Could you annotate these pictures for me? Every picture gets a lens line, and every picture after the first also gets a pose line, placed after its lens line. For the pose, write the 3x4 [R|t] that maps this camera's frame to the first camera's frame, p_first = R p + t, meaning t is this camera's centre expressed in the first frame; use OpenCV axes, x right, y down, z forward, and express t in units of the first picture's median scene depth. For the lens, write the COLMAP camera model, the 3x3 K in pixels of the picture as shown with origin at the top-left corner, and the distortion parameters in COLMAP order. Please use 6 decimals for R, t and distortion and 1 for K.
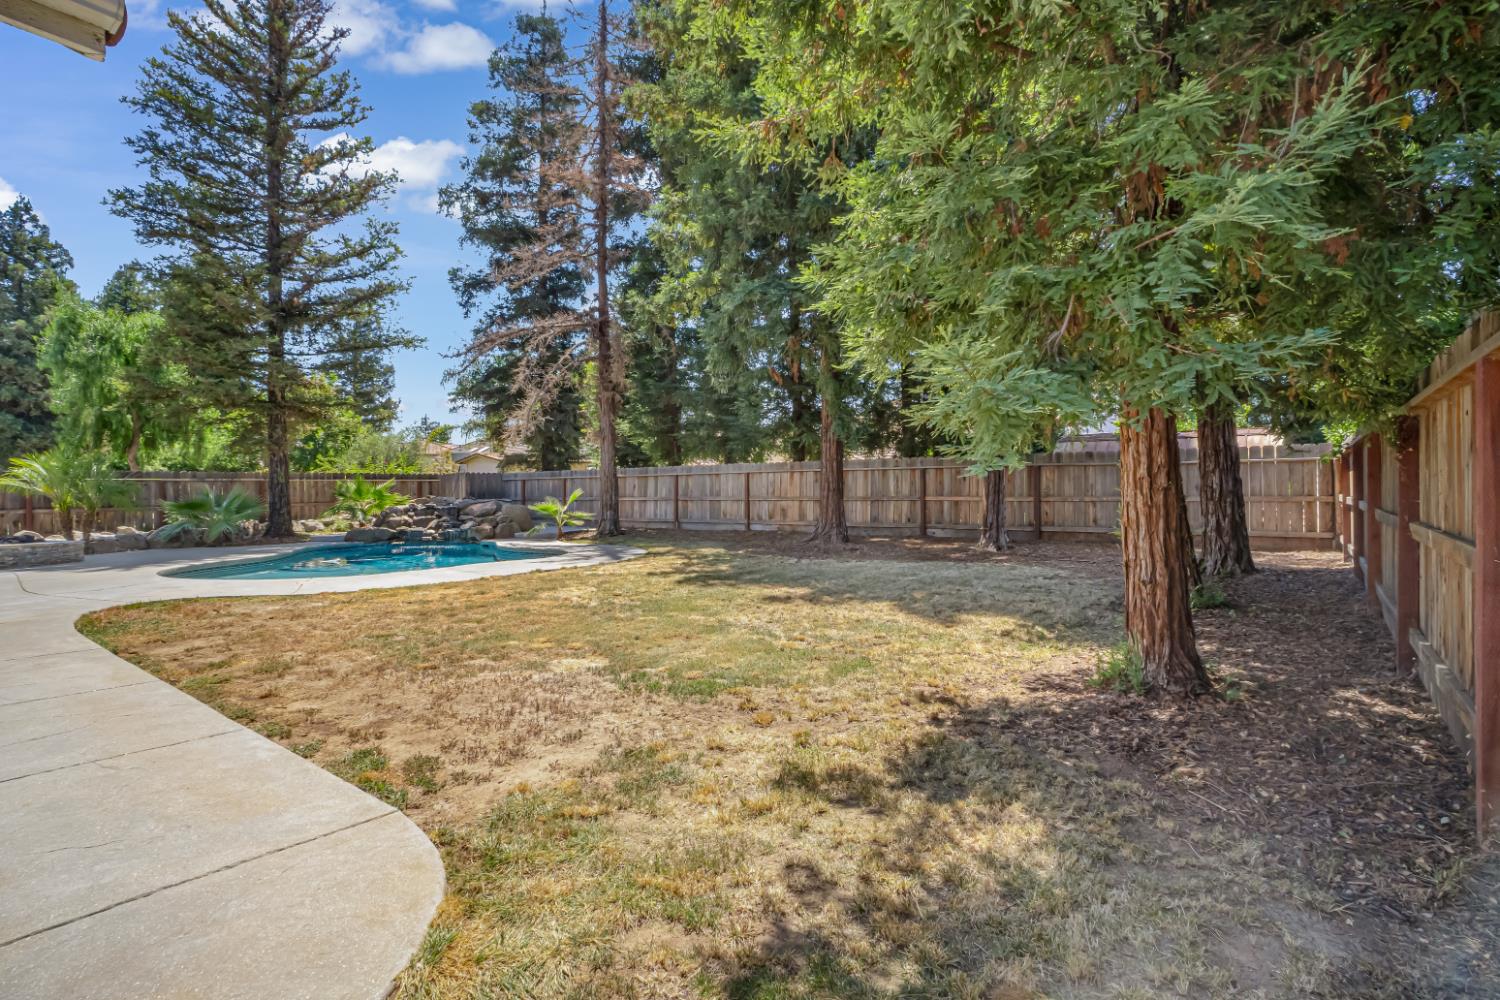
lens RADIAL K [[755.5, 0, 754.0], [0, 755.5, 495.7], [0, 0, 1]] dist [-0.004873, 0.000860]
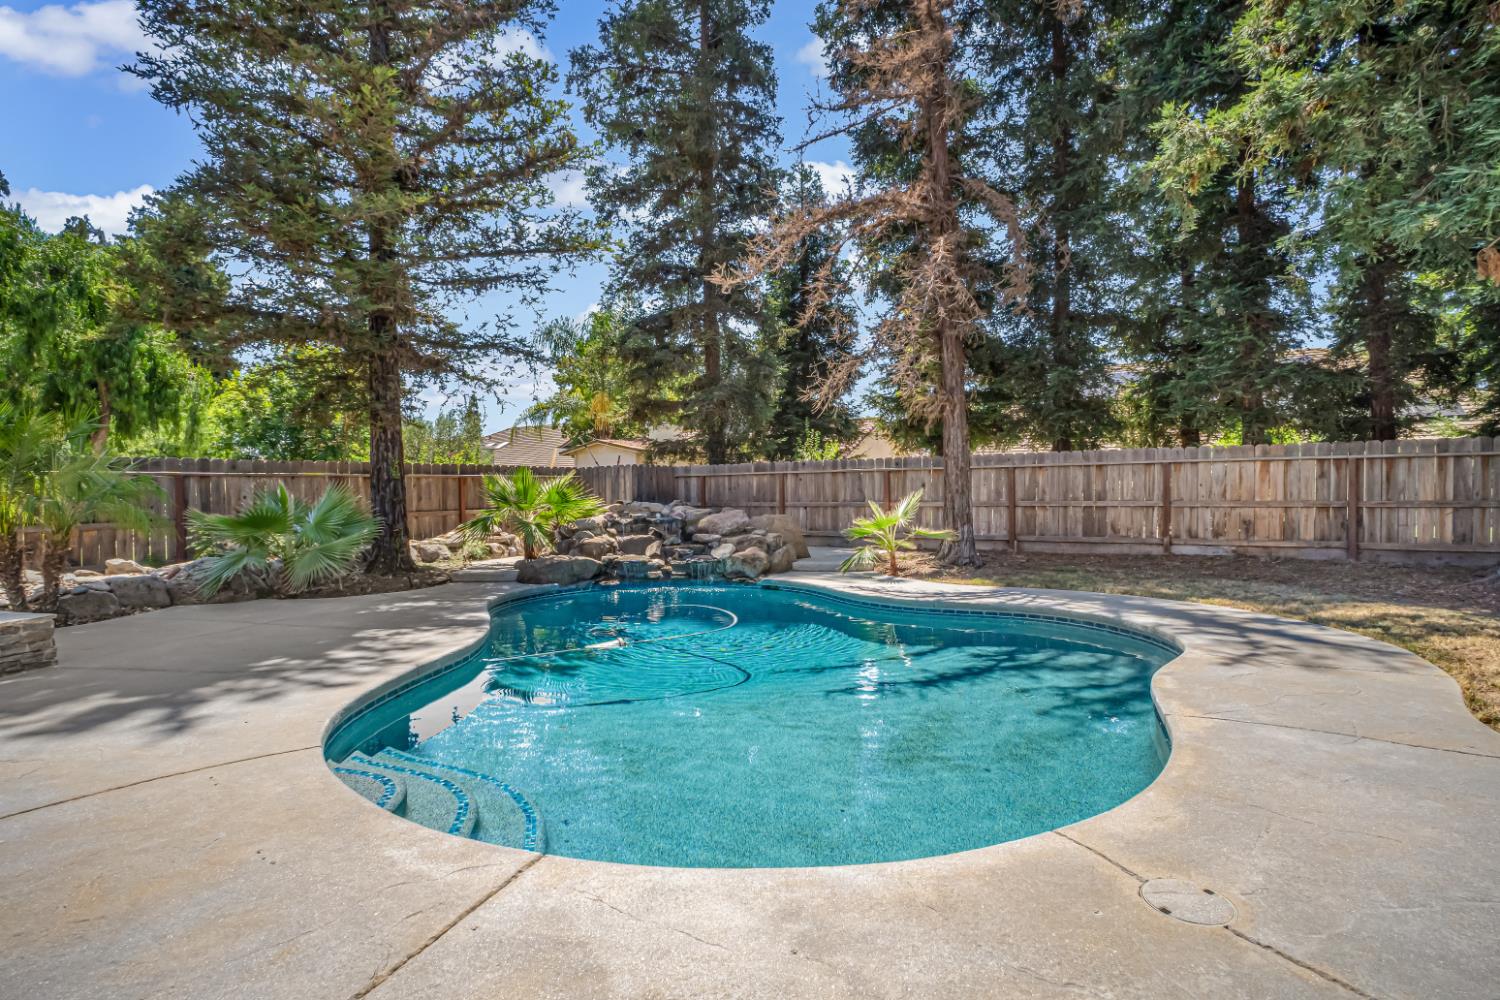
lens RADIAL K [[755.5, 0, 748.3], [0, 755.5, 491.6], [0, 0, 1]] dist [-0.004873, 0.000860]
pose [[0.998826, -0.002799, 0.048359, -0.374240], [0.003148, 0.999970, -0.007129, -0.002735], [-0.048338, 0.007273, 0.998805, 0.398273]]
